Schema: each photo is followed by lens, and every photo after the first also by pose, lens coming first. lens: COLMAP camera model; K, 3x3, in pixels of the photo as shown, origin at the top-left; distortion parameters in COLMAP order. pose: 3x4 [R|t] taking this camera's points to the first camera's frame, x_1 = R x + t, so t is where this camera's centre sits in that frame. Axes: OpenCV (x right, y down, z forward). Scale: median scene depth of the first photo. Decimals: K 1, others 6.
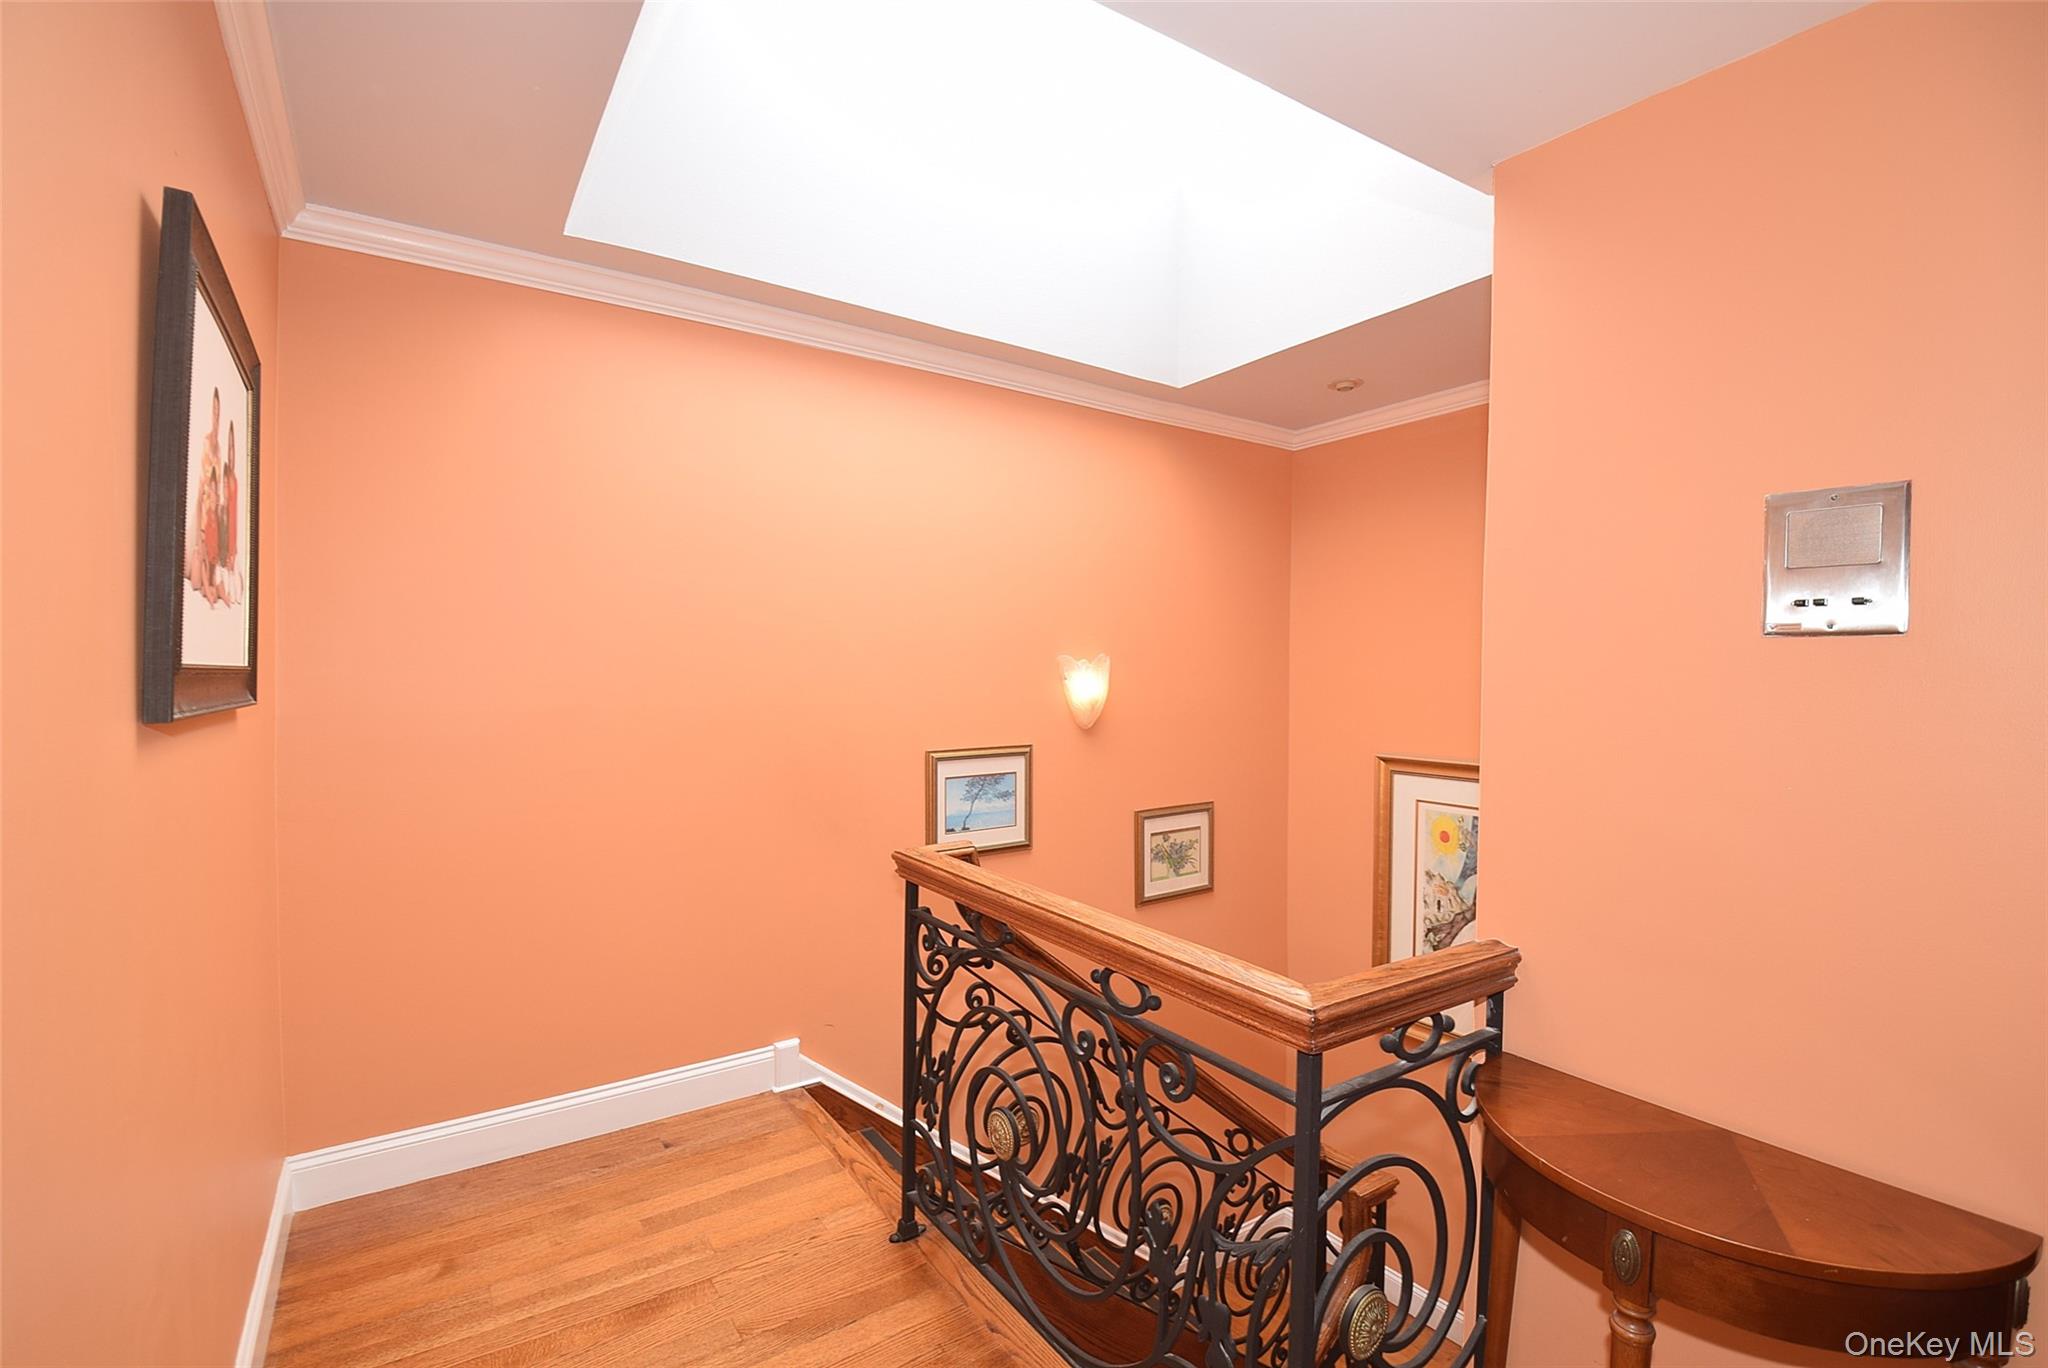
lens RADIAL K [[912.1, 0, 1024.0], [0, 912.1, 684.0], [0, 0, 1]] dist [0.003865, -0.020893]
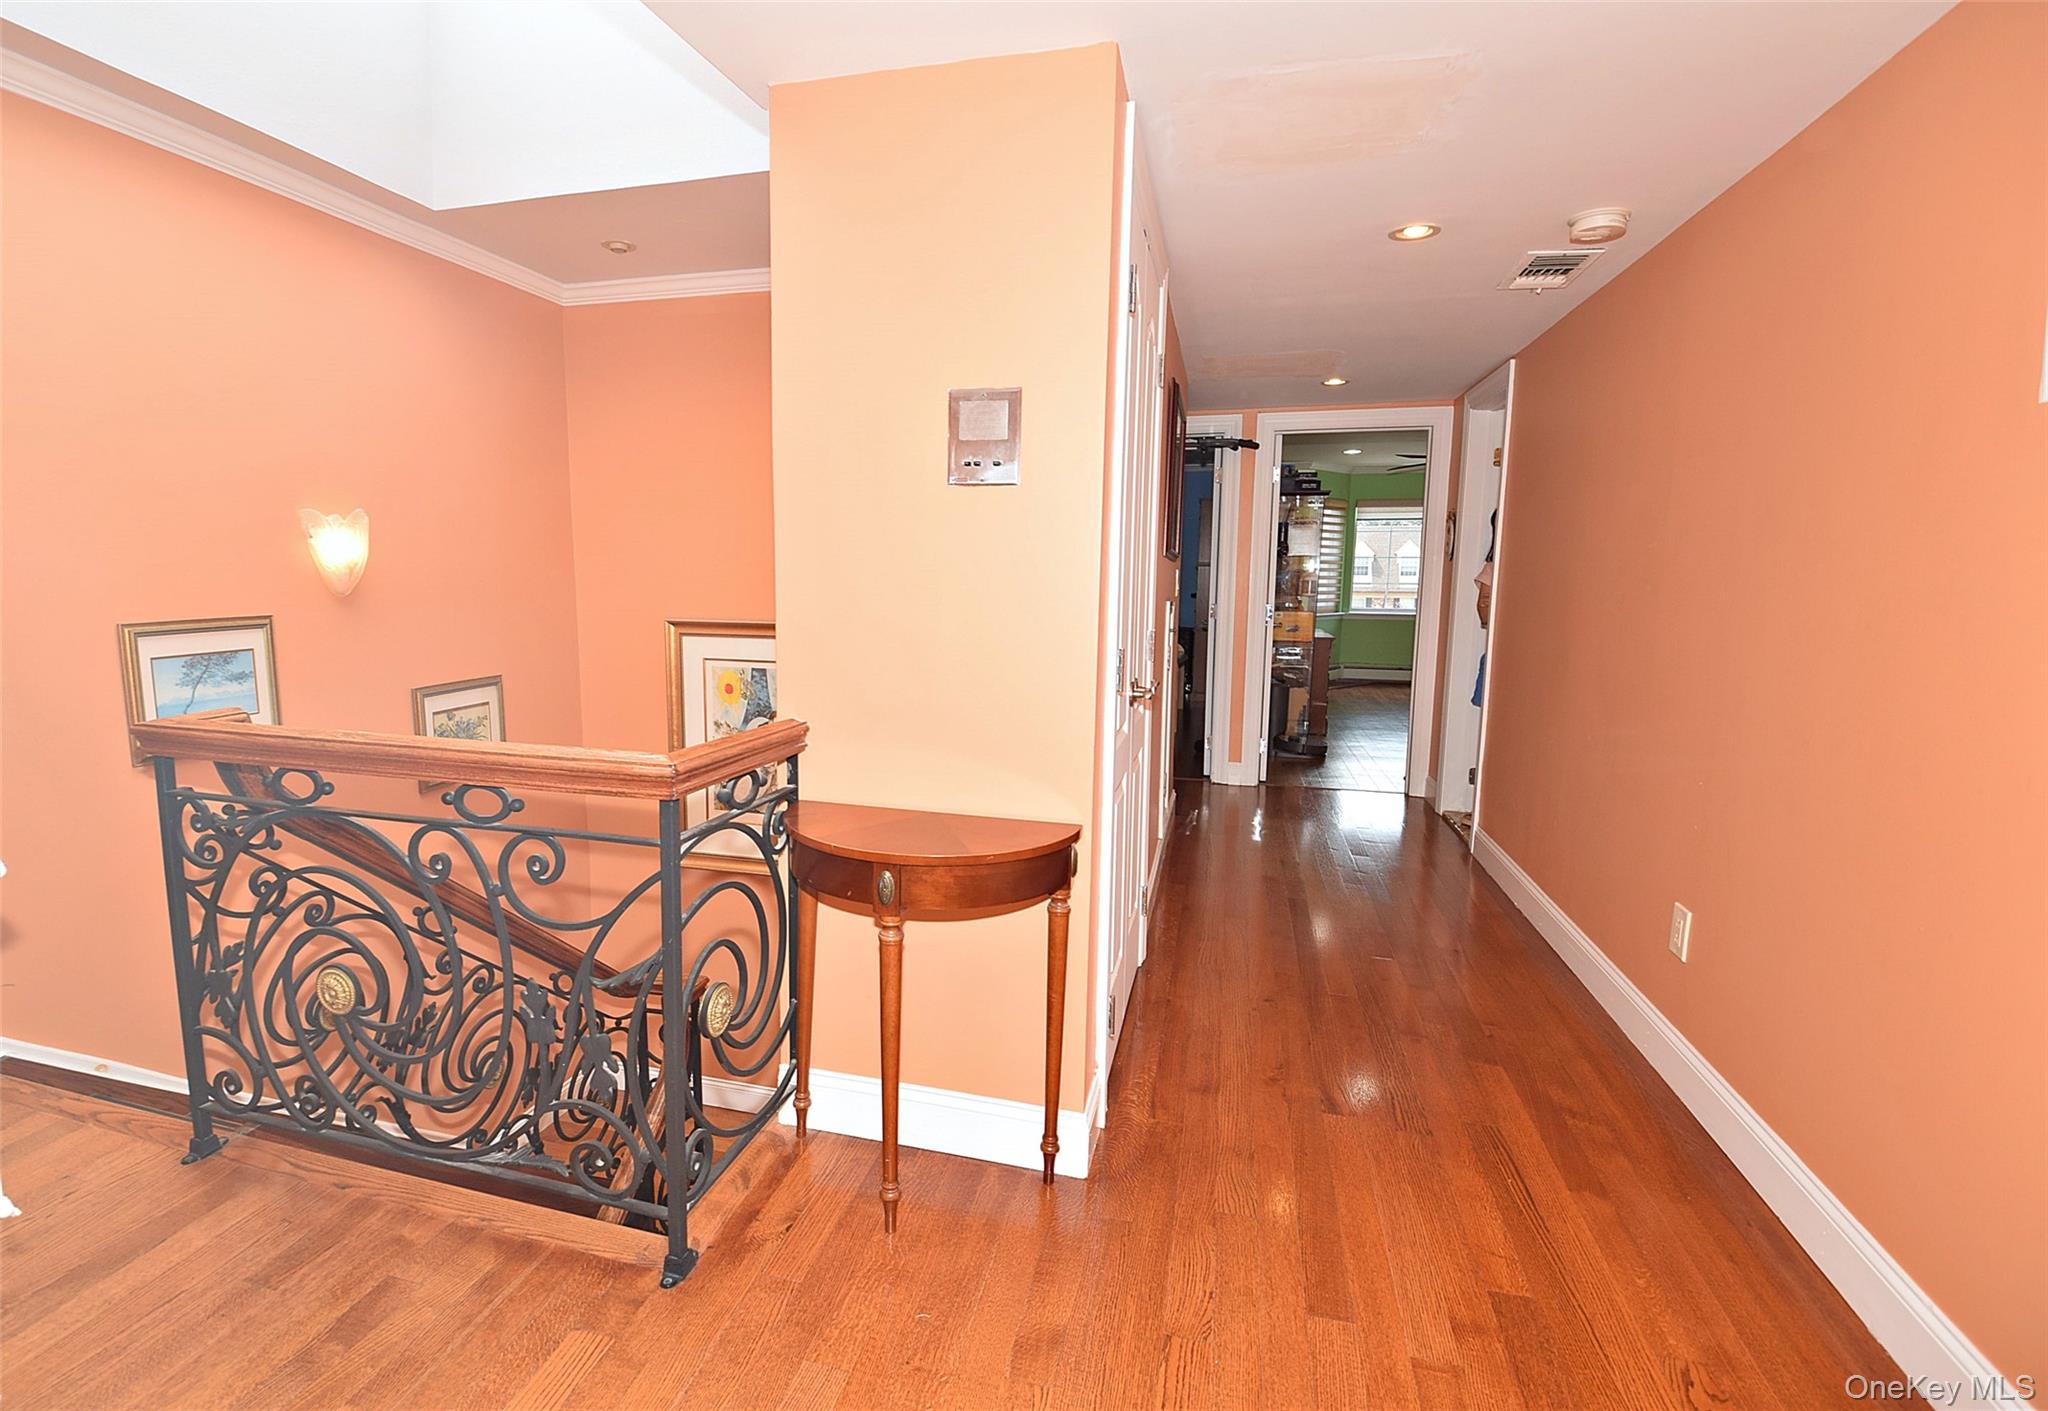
lens RADIAL K [[961.9, 0, 971.8], [0, 961.9, 702.6], [0, 0, 1]] dist [0.029054, -0.032903]
pose [[0.760803, -0.088371, 0.642938, -0.110283], [0.009333, 0.992073, 0.125315, 0.054334], [-0.648916, -0.089339, 0.755597, -0.137081]]
